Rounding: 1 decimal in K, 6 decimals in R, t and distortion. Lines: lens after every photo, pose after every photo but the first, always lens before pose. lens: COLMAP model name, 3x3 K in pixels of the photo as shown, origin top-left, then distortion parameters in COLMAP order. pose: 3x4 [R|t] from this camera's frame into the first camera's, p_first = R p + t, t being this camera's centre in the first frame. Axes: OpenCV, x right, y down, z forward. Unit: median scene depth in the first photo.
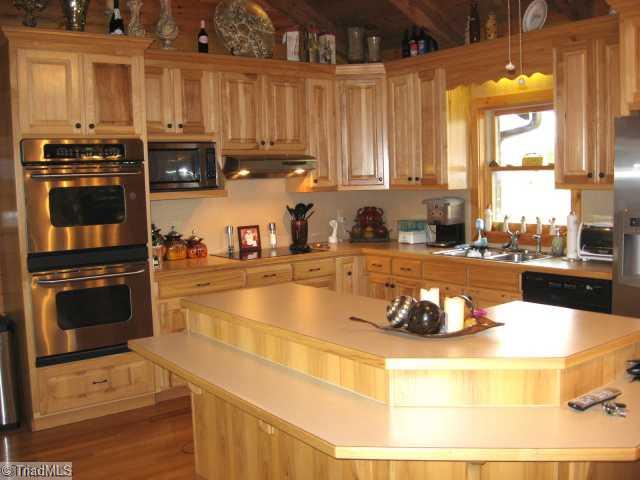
lens RADIAL K [[662.0, 0, 320.0], [0, 662.0, 240.0], [0, 0, 1]] dist [-0.104610, 0.035855]
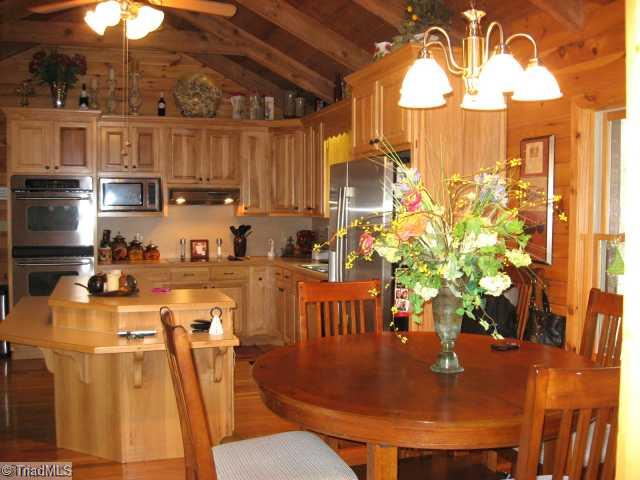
lens RADIAL K [[662.0, 0, 320.0], [0, 662.0, 240.0], [0, 0, 1]] dist [-0.104610, 0.035855]
pose [[0.953357, 0.046825, -0.298192, 0.551079], [-0.059357, 0.997688, -0.033107, 0.009459], [0.295952, 0.049262, 0.953932, -0.222011]]
